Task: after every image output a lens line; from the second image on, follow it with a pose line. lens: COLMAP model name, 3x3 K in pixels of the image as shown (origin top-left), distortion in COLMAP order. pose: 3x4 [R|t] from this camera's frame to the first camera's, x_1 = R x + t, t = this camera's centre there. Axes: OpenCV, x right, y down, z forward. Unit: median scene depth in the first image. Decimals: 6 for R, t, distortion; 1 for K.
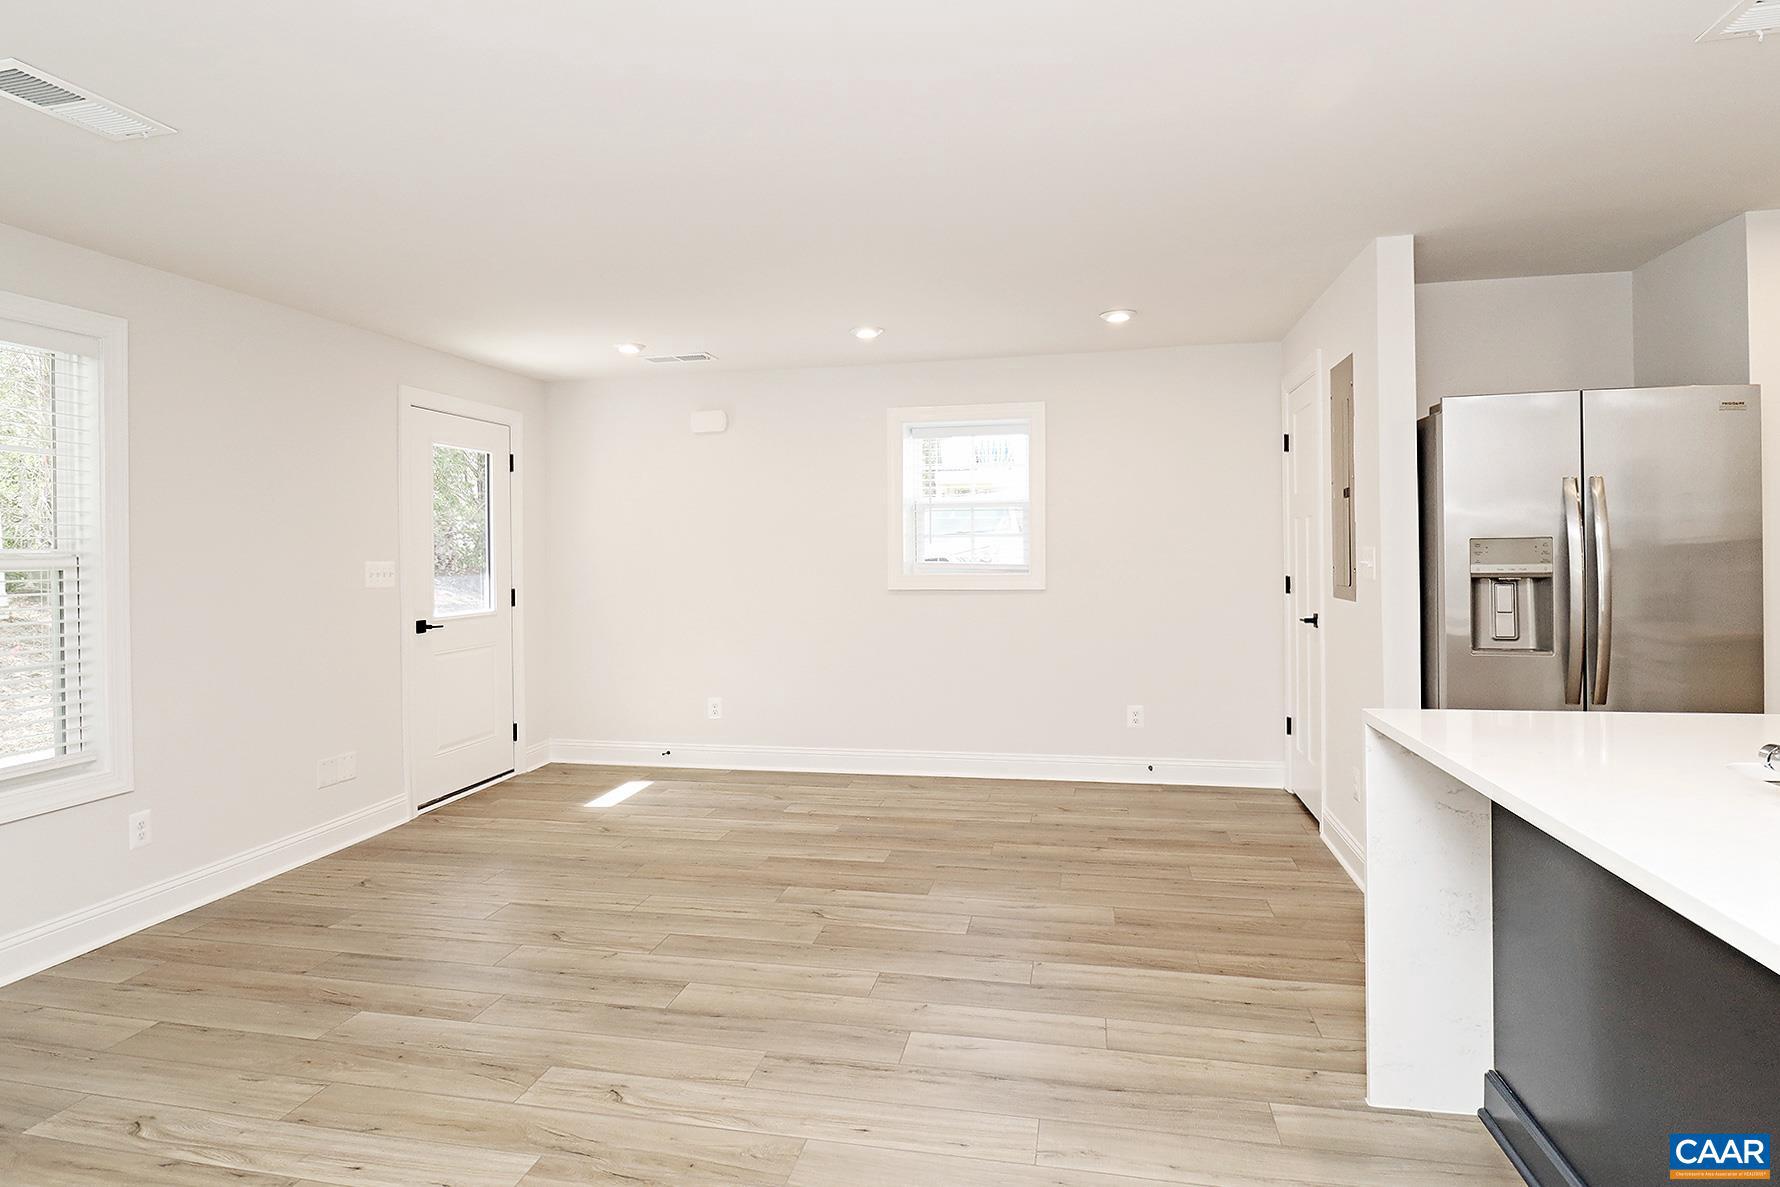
lens RADIAL K [[995.0, 0, 867.2], [0, 995.0, 560.3], [0, 0, 1]] dist [-0.004010, -0.001944]
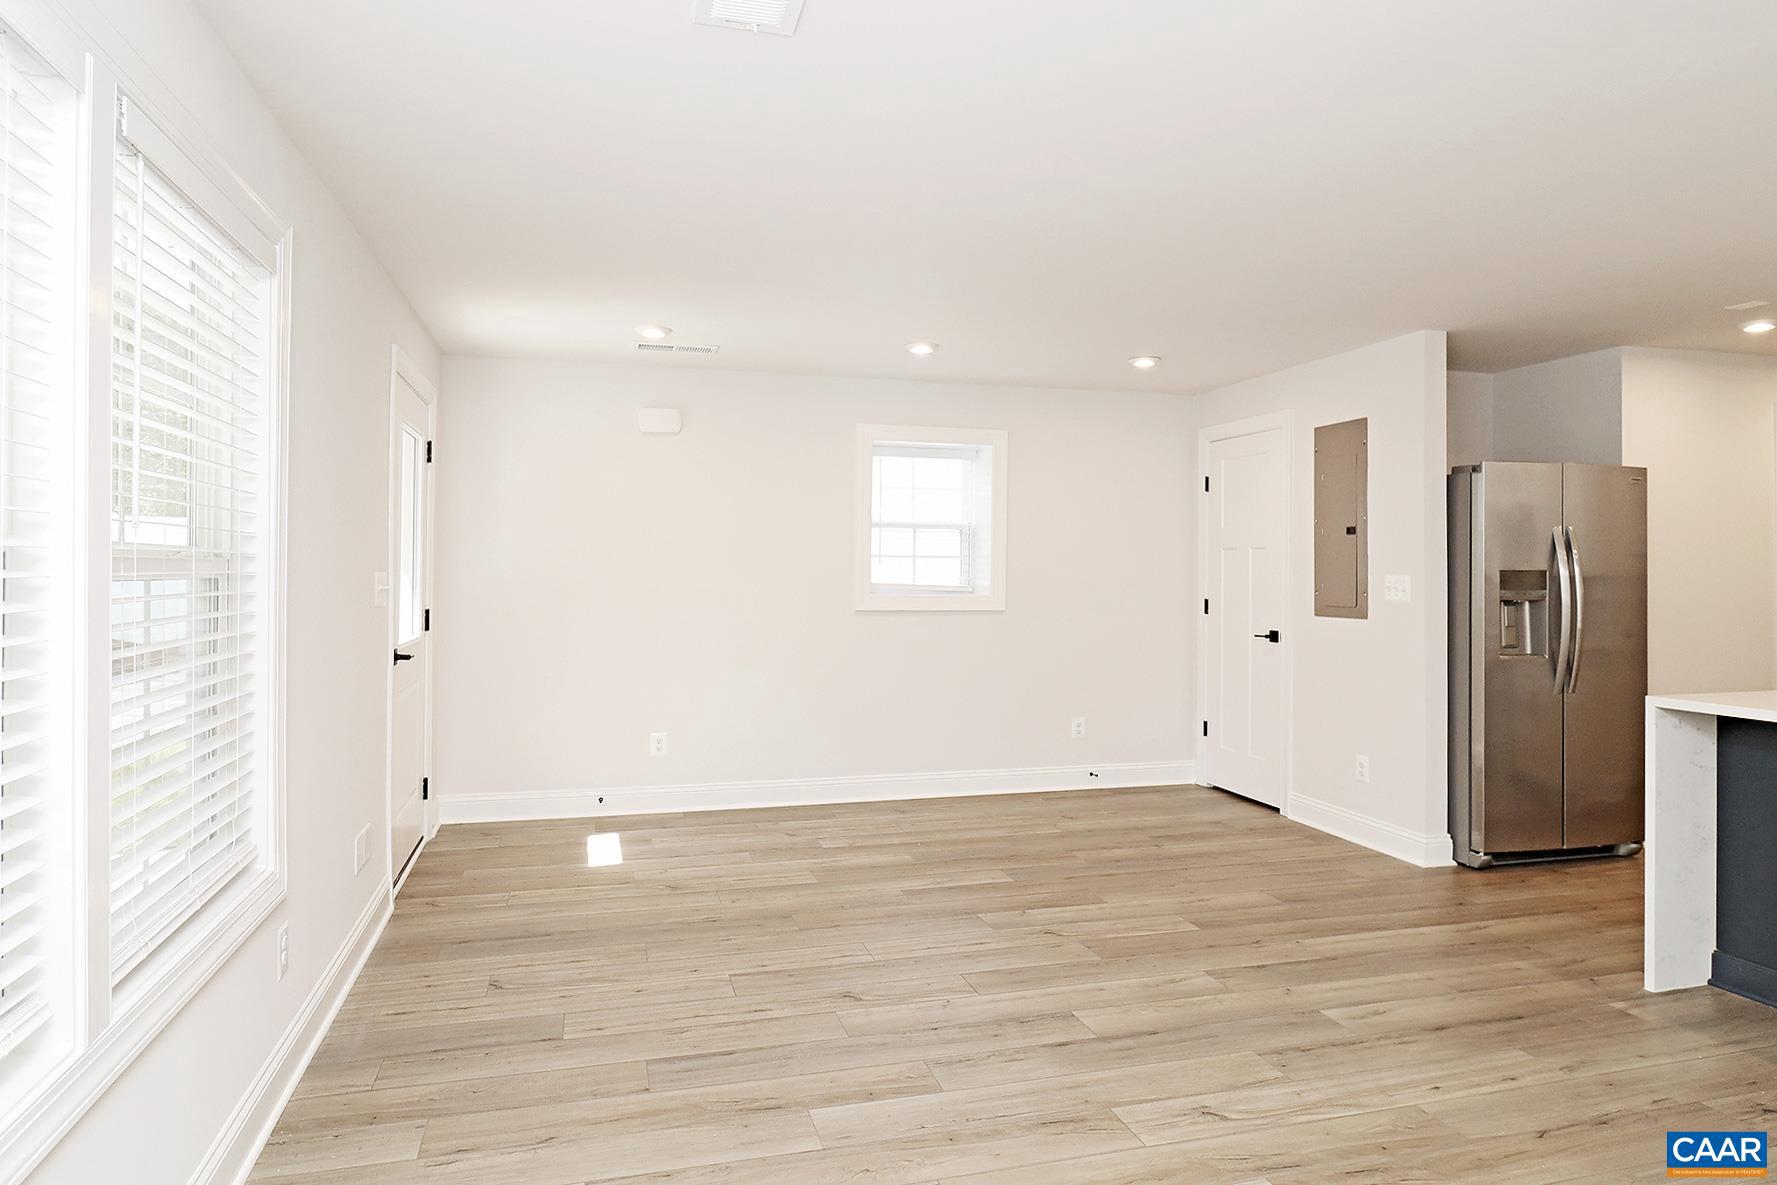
lens RADIAL K [[1034.8, 0, 883.2], [0, 1034.8, 566.1], [0, 0, 1]] dist [-0.003861, -0.003123]
pose [[0.886549, 0.021192, 0.462149, -0.688690], [-0.013790, 0.999717, -0.019388, 0.009344], [-0.462429, 0.010816, 0.886590, 0.154271]]
